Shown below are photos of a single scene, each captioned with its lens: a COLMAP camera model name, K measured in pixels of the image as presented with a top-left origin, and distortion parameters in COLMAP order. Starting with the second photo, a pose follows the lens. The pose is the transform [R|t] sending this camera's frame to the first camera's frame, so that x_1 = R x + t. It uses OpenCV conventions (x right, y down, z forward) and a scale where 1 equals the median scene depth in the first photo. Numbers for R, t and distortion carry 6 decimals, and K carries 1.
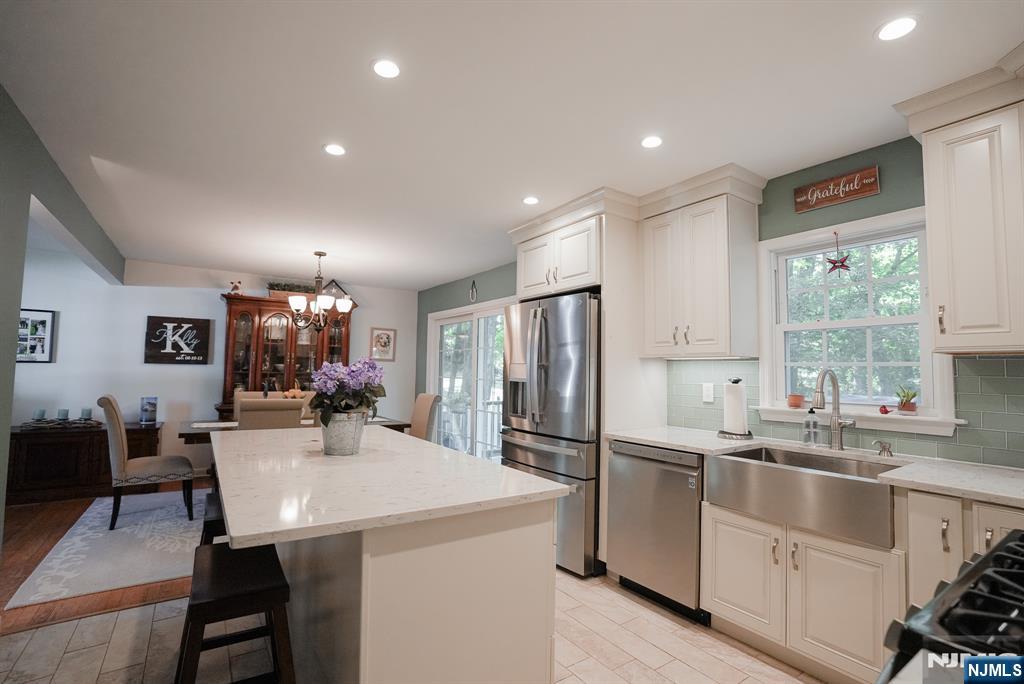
lens RADIAL K [[475.7, 0, 511.7], [0, 475.7, 344.5], [0, 0, 1]] dist [-0.003173, 0.000740]
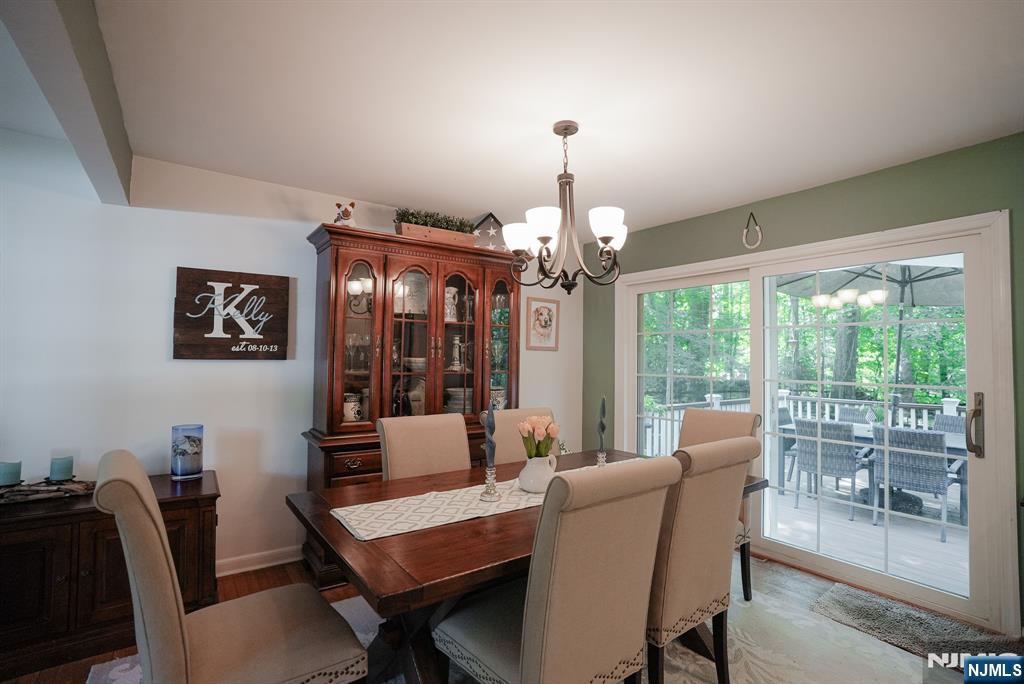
lens RADIAL K [[475.7, 0, 512.3], [0, 475.7, 342.3], [0, 0, 1]] dist [-0.003173, 0.000740]
pose [[0.999344, -0.003065, 0.036098, -0.411540], [0.002088, 0.999631, 0.027071, 0.008261], [-0.036168, -0.026977, 0.998982, 0.457319]]
